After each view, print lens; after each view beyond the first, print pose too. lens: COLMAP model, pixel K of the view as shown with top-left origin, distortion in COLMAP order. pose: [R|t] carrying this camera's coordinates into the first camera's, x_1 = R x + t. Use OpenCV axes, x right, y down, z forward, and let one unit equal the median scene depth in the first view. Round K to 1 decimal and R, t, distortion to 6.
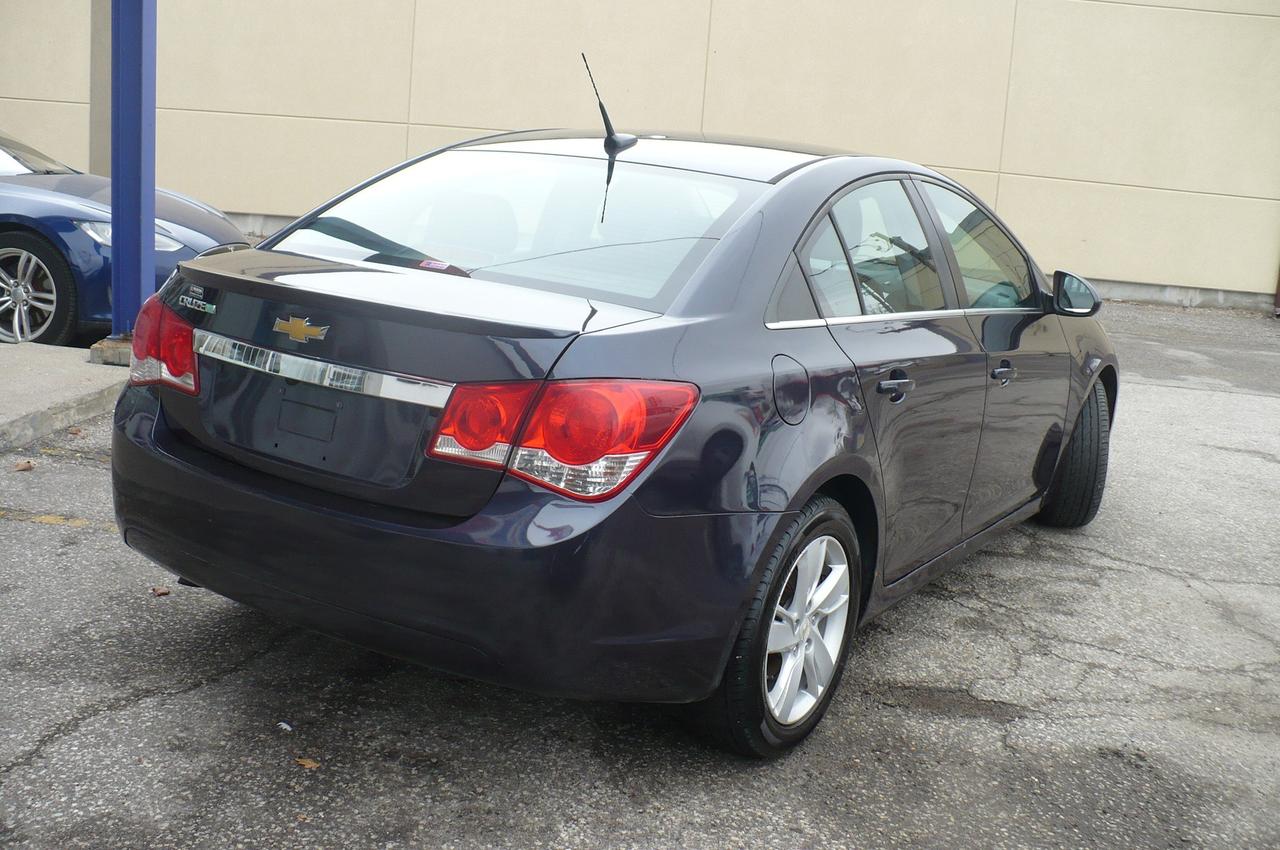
lens RADIAL K [[1448.8, 0, 623.1], [0, 1448.8, 408.7], [0, 0, 1]] dist [-0.306570, 0.482217]
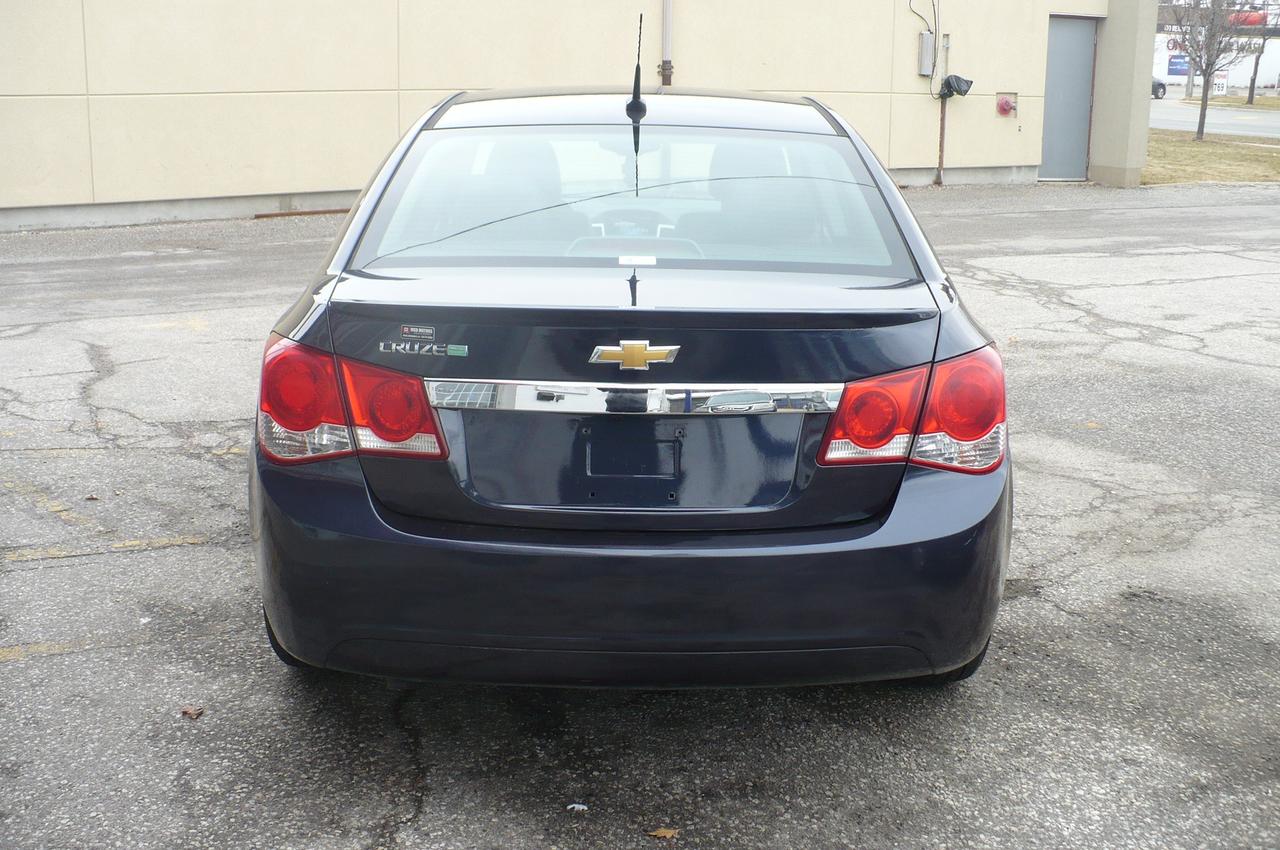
lens RADIAL K [[1448.8, 0, 623.1], [0, 1448.8, 408.7], [0, 0, 1]] dist [-0.306570, 0.482217]
pose [[0.837540, -0.191587, 0.511684, -0.628503], [0.160284, 0.981457, 0.105123, -0.107065], [-0.522336, -0.006030, 0.852718, 0.239361]]
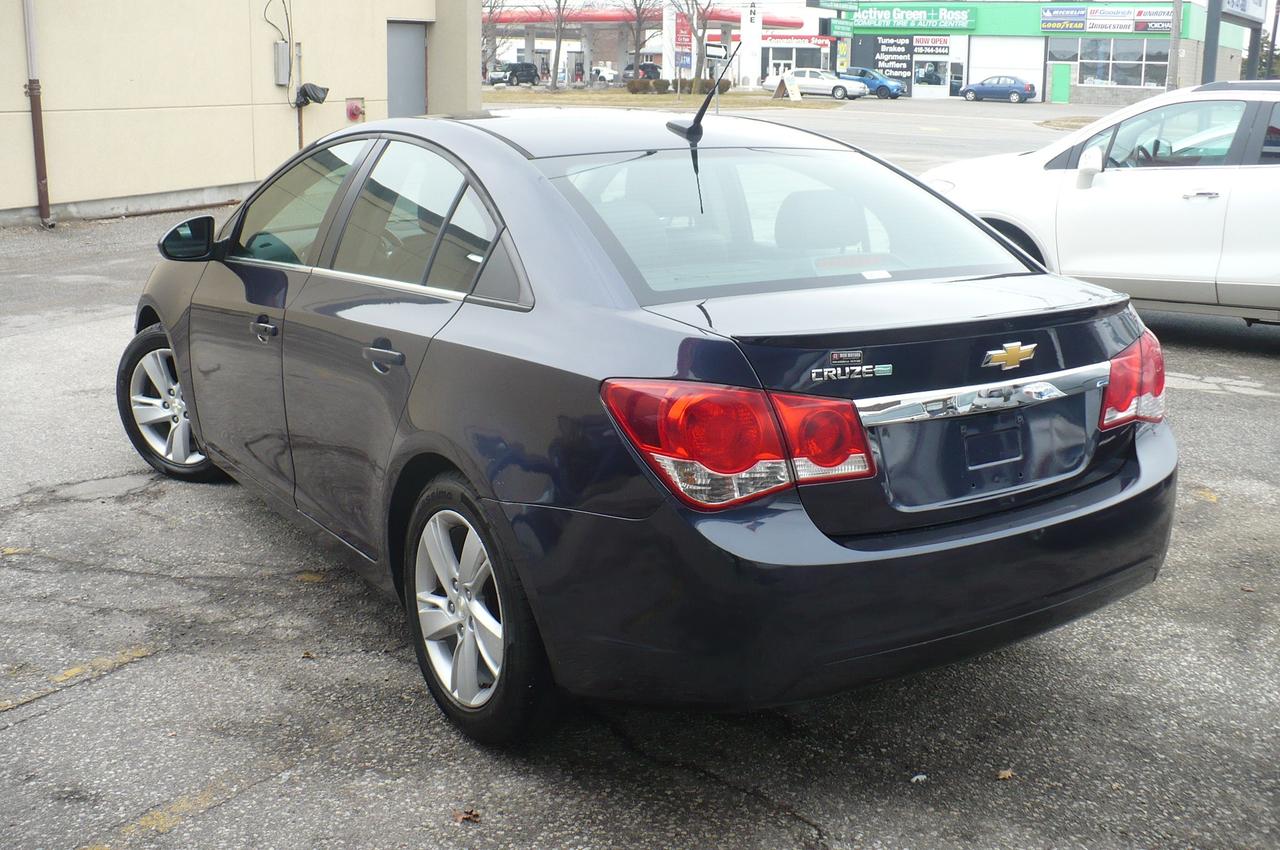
lens RADIAL K [[1465.9, 0, 642.1], [0, 1465.9, 376.5], [0, 0, 1]] dist [-0.318537, 0.515917]
pose [[0.393066, -0.256083, 0.883131, -1.106125], [0.204106, 0.960775, 0.187754, -0.256546], [-0.896571, 0.106453, 0.429916, 0.736680]]
